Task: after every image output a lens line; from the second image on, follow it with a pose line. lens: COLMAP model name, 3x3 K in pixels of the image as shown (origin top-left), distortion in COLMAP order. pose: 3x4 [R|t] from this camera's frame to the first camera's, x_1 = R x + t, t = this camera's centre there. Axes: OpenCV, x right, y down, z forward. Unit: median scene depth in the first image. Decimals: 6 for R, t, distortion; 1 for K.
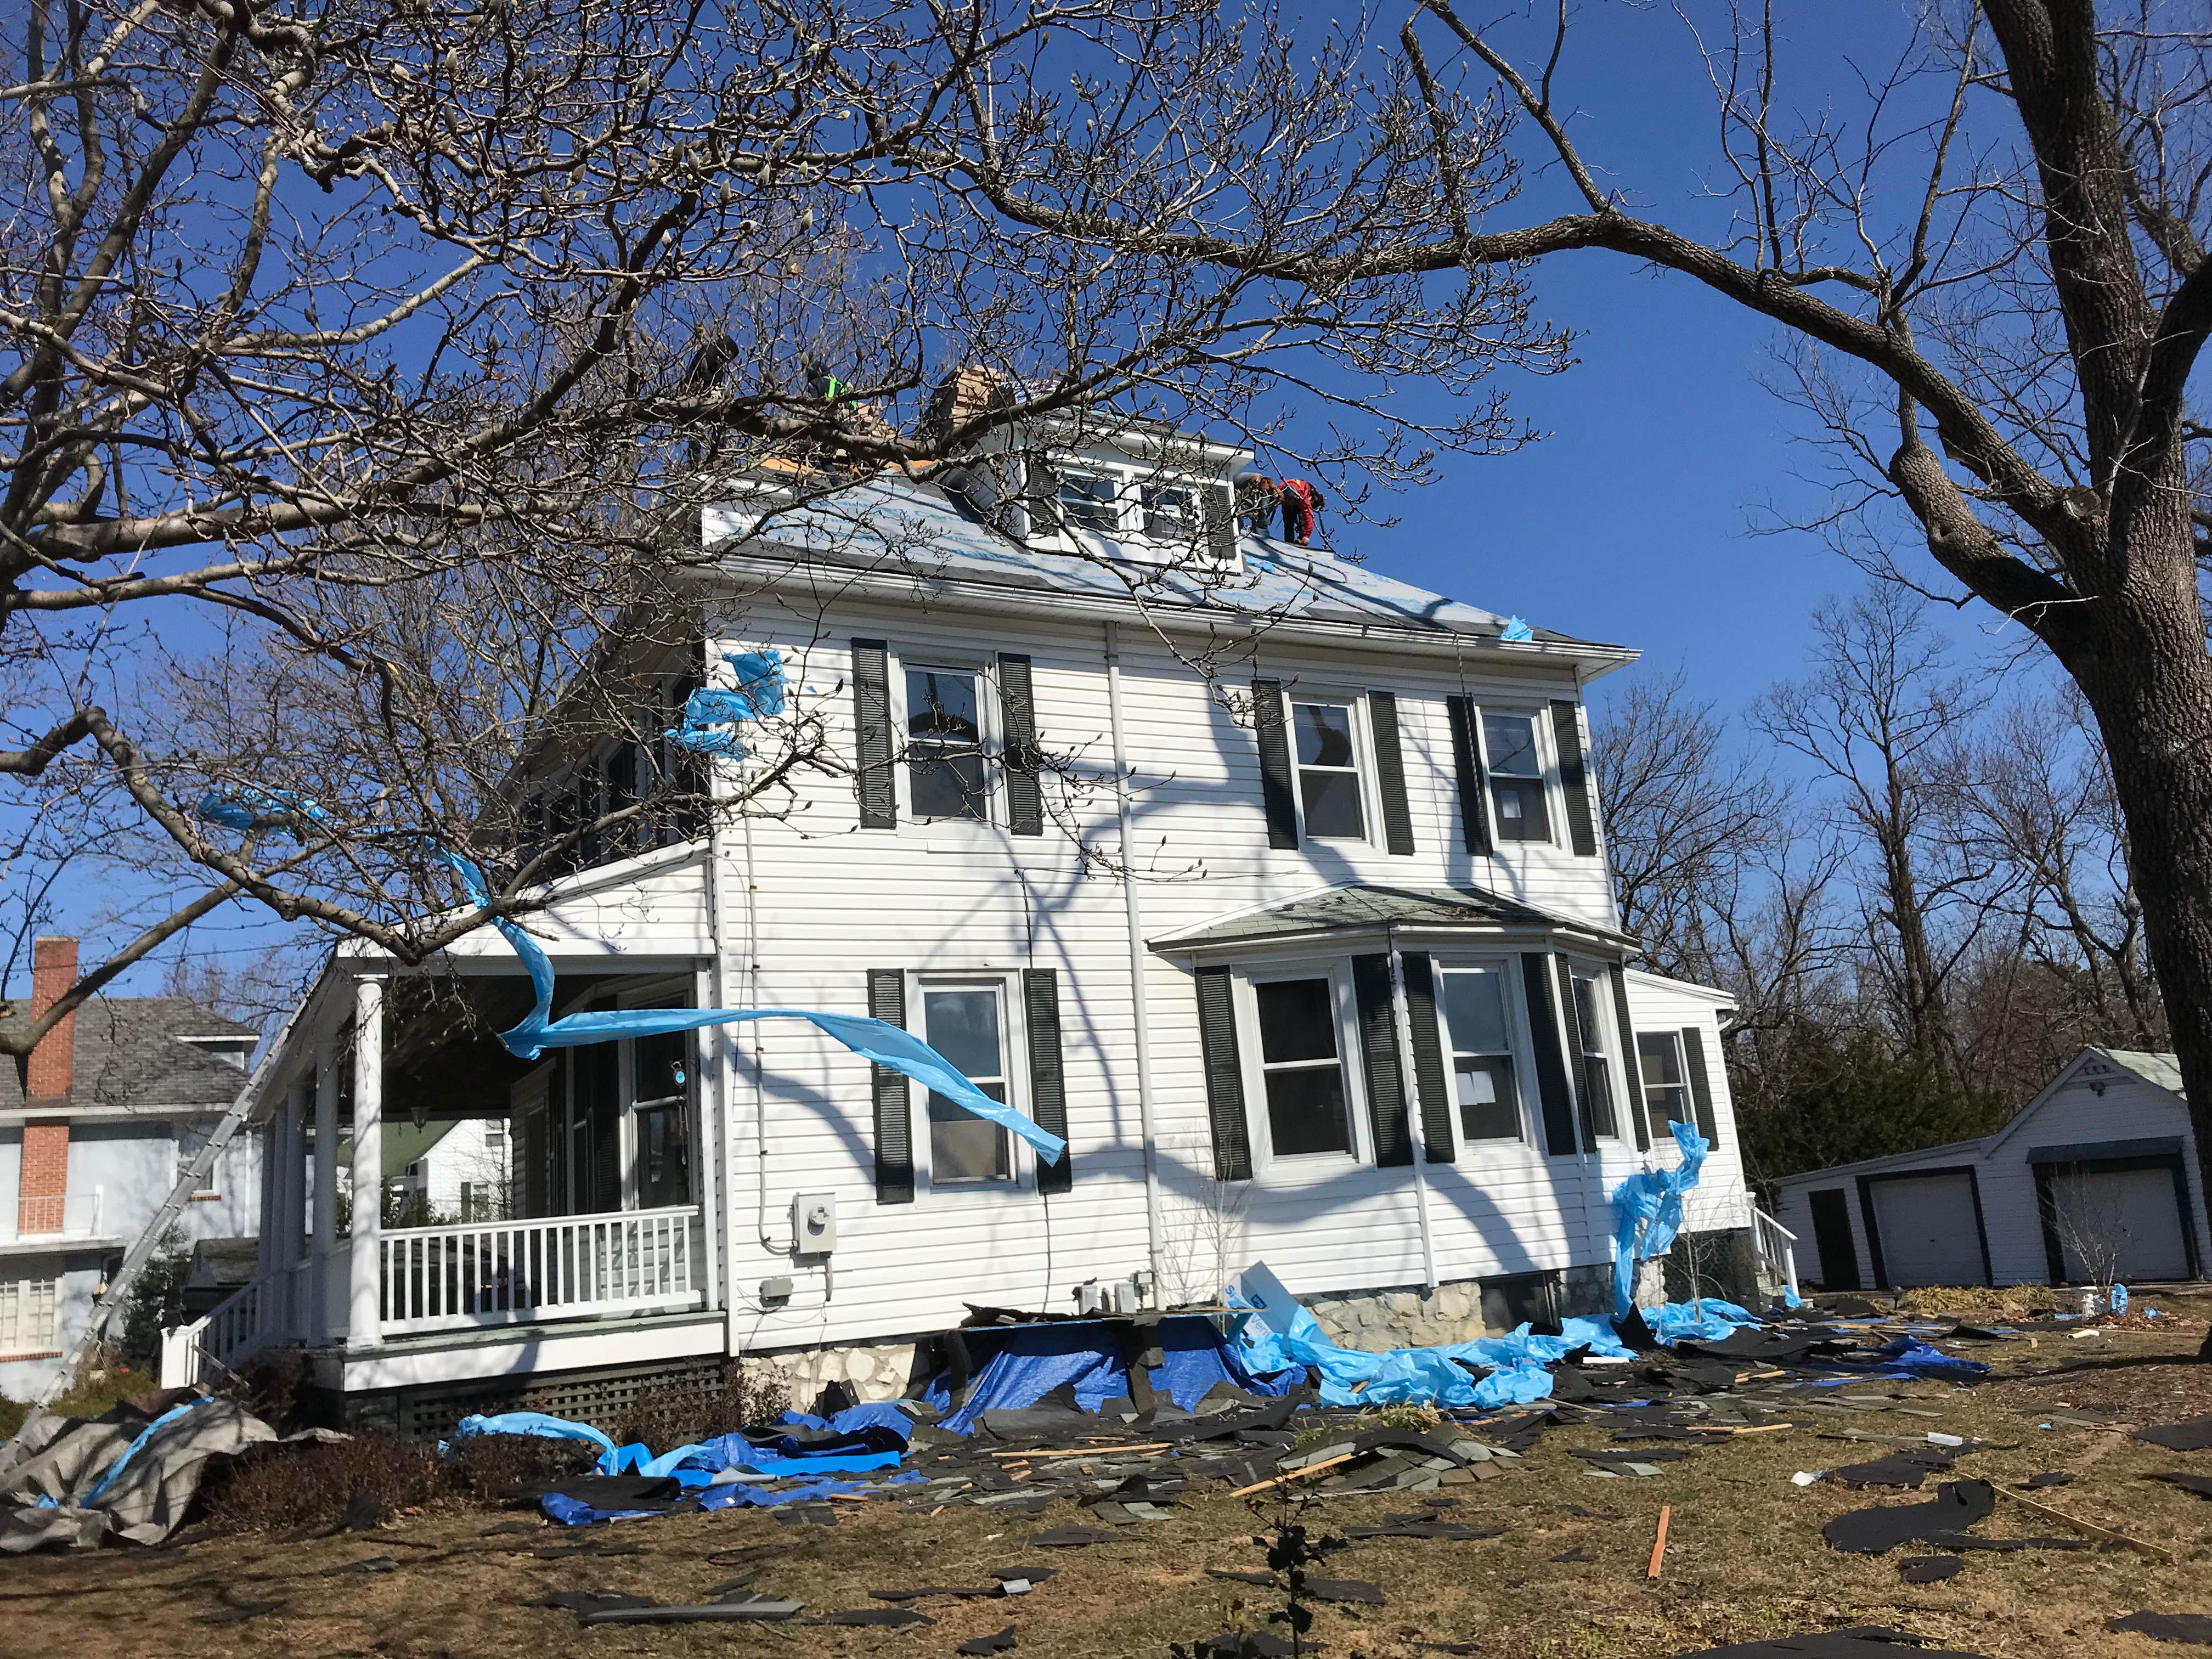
lens RADIAL K [[1792.5, 0, 1106.0], [0, 1792.5, 829.5], [0, 0, 1]] dist [0.098183, -0.163433]
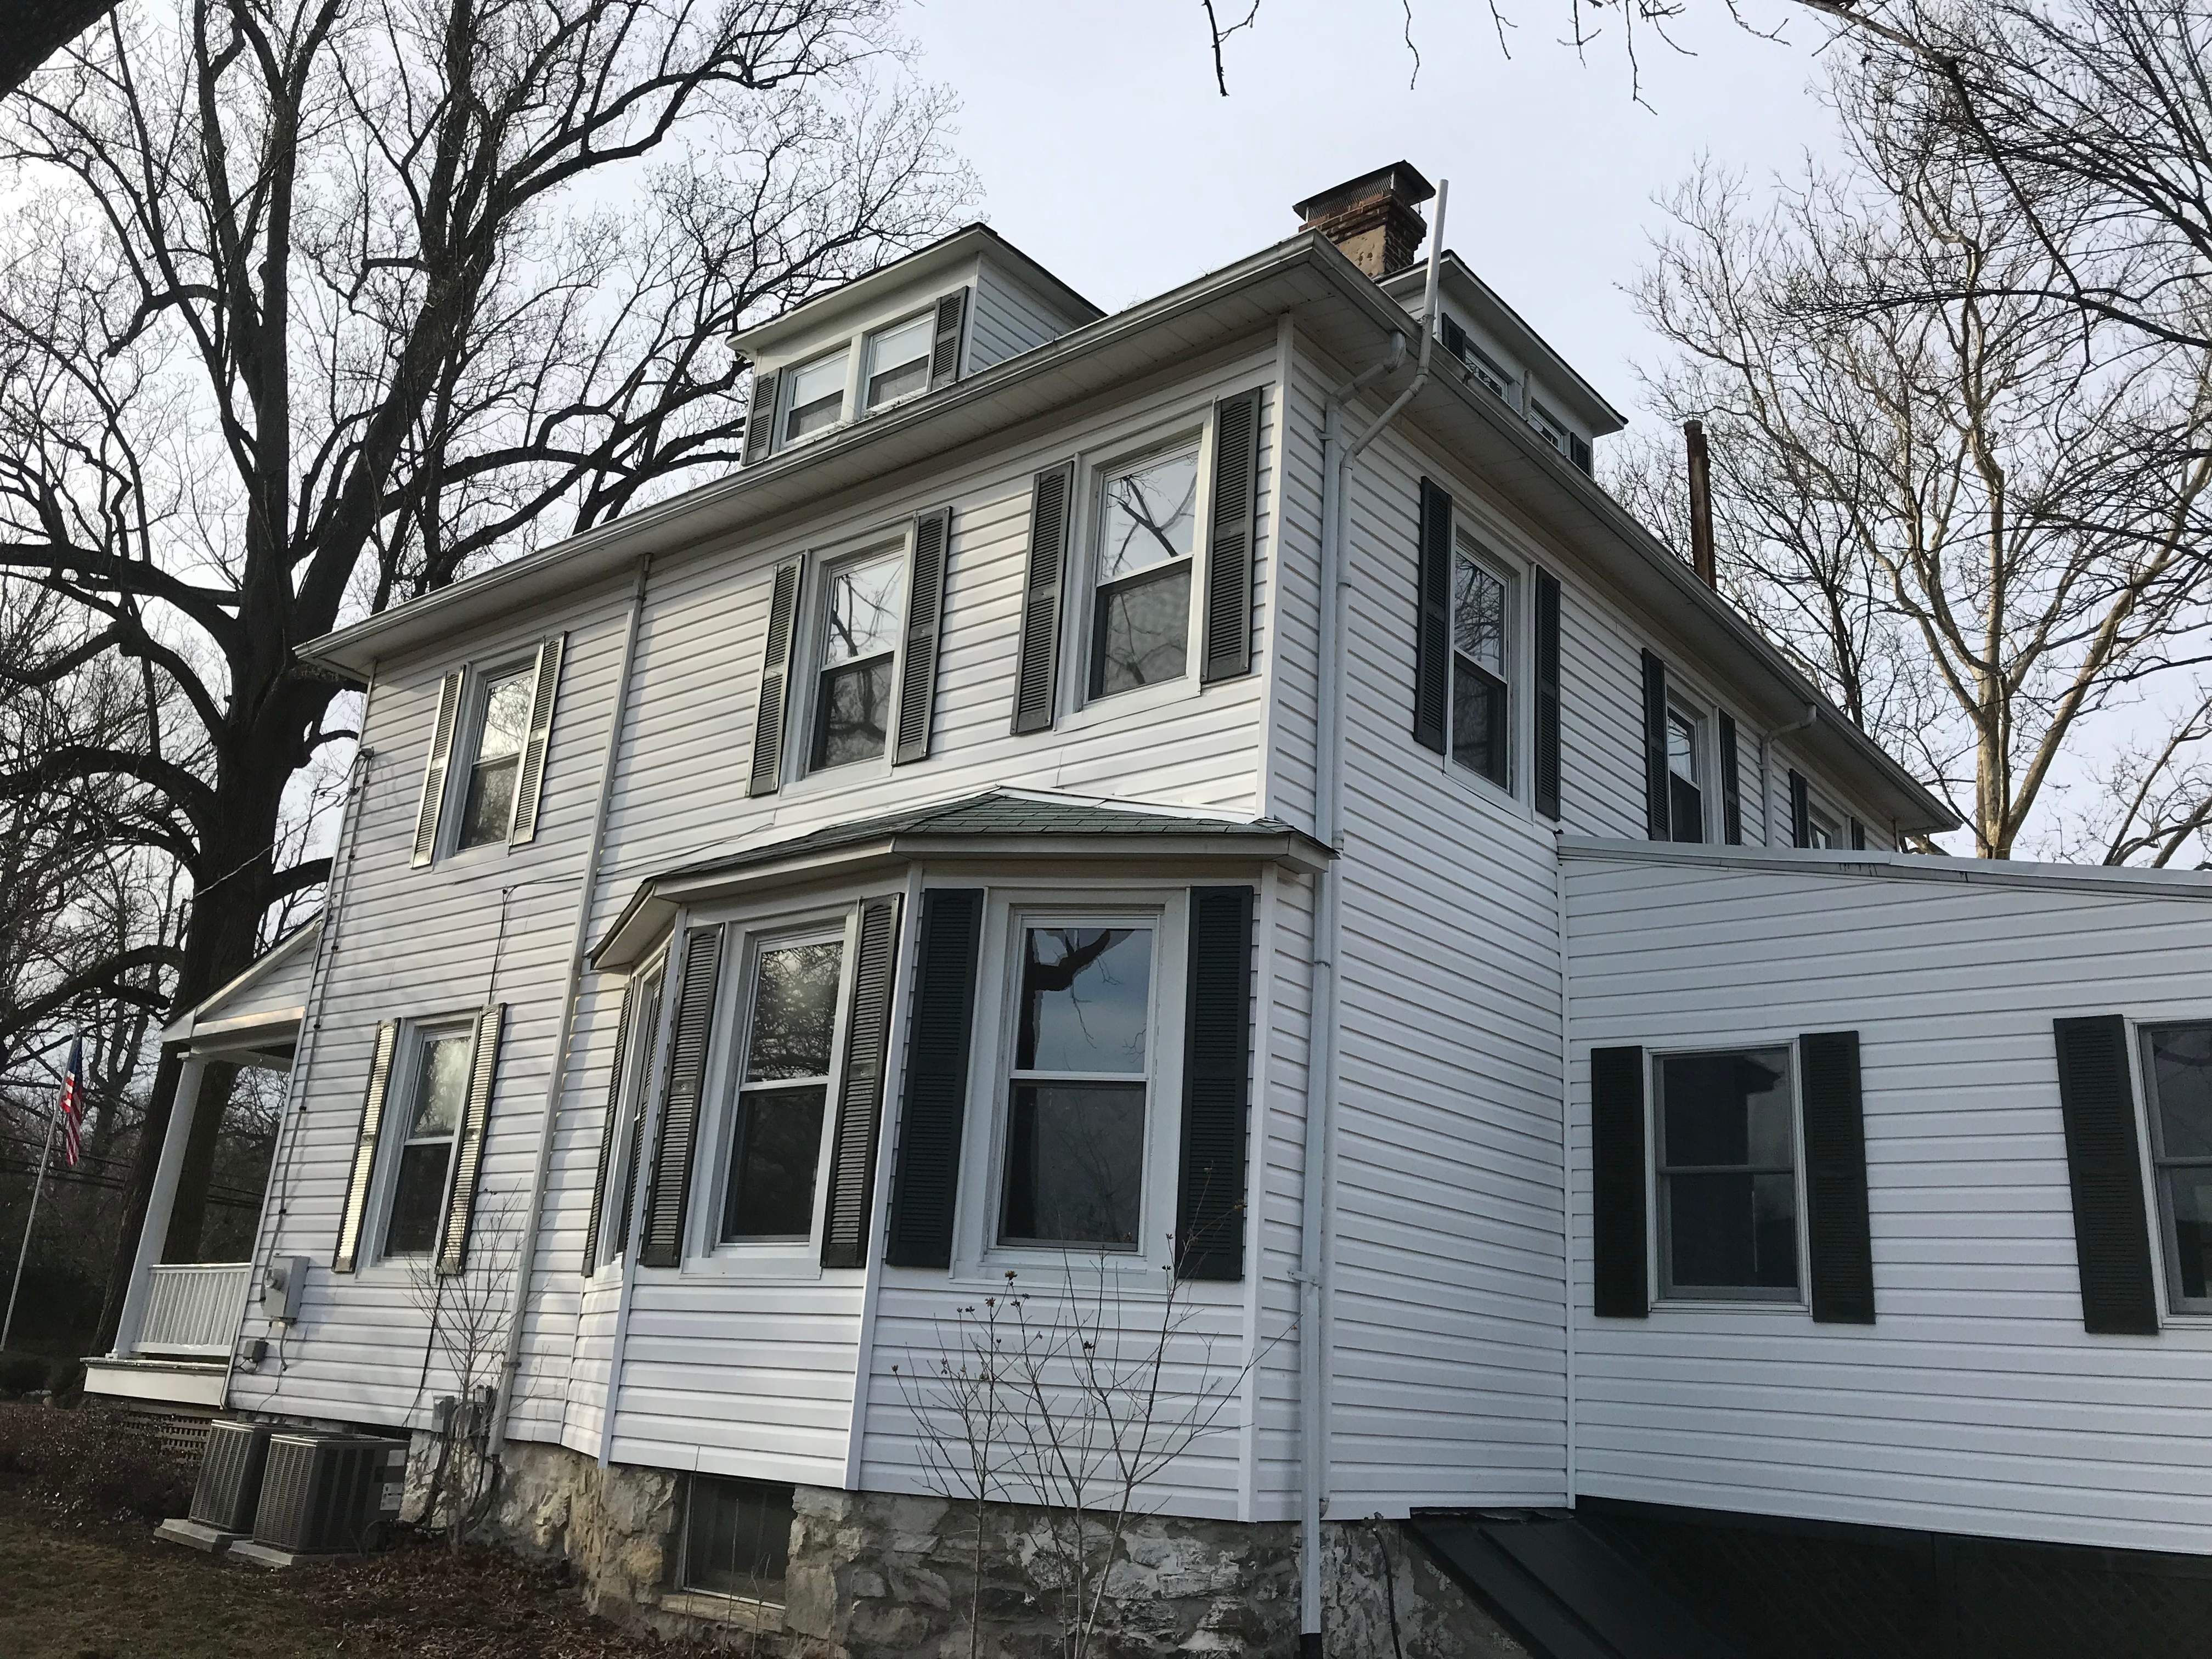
lens RADIAL K [[1816.9, 0, 1110.0], [0, 1816.9, 818.0], [0, 0, 1]] dist [0.010621, 0.008498]
pose [[0.384759, -0.176539, -0.905977, 0.831237], [0.108871, 0.983367, -0.145383, 0.142902], [0.916574, -0.042697, 0.397579, 0.907896]]
